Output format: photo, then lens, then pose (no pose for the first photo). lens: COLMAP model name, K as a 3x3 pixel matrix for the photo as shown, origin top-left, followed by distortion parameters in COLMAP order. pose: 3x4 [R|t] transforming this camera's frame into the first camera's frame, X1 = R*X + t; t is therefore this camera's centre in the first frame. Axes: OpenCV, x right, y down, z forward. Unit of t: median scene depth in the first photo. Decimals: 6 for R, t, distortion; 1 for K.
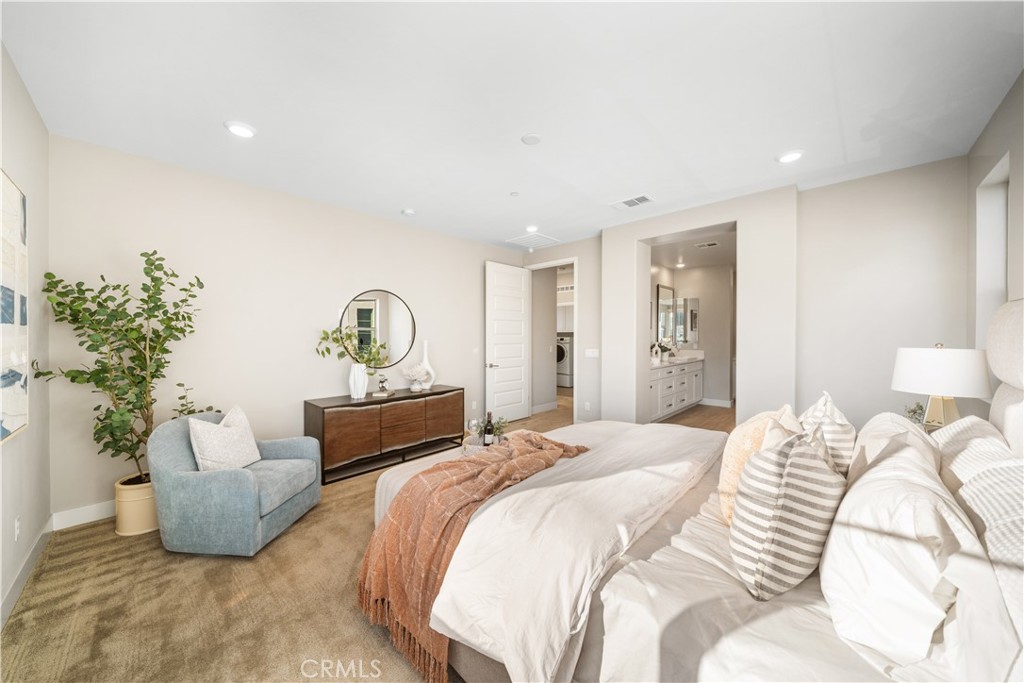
lens RADIAL K [[350.2, 0, 511.4], [0, 350.2, 340.5], [0, 0, 1]] dist [0.000257, 0.000036]
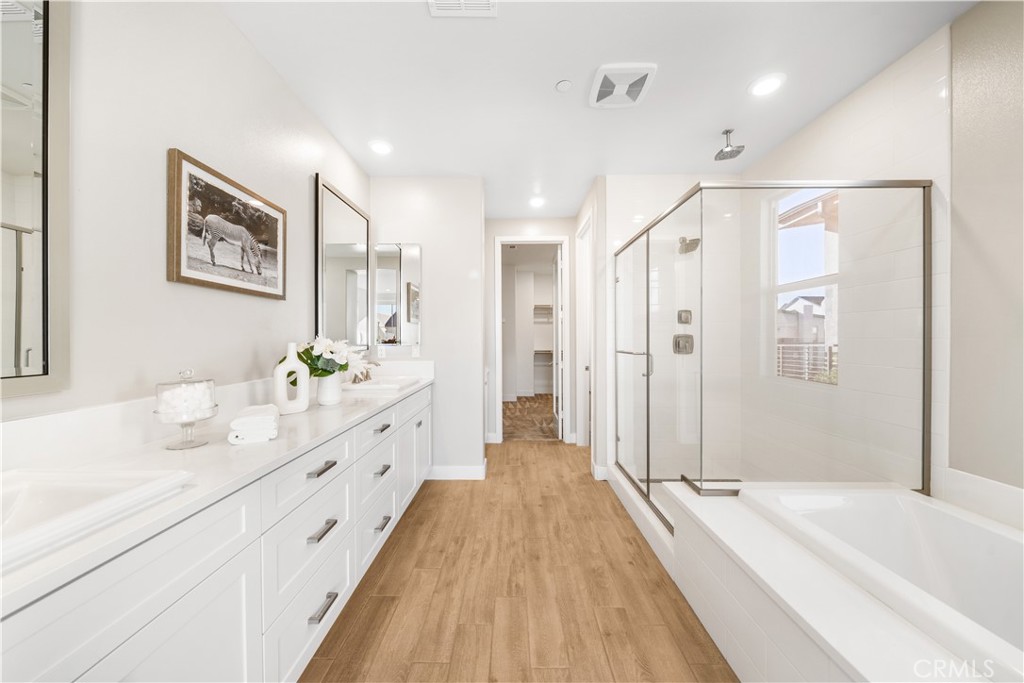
lens RADIAL K [[350.2, 0, 511.7], [0, 350.2, 341.5], [0, 0, 1]] dist [0.000257, 0.000036]
pose [[0.723382, 0.000847, 0.690447, 0.333675], [0.003712, 0.999980, -0.005115, 0.005569], [-0.690438, 0.006263, 0.723365, 0.648891]]
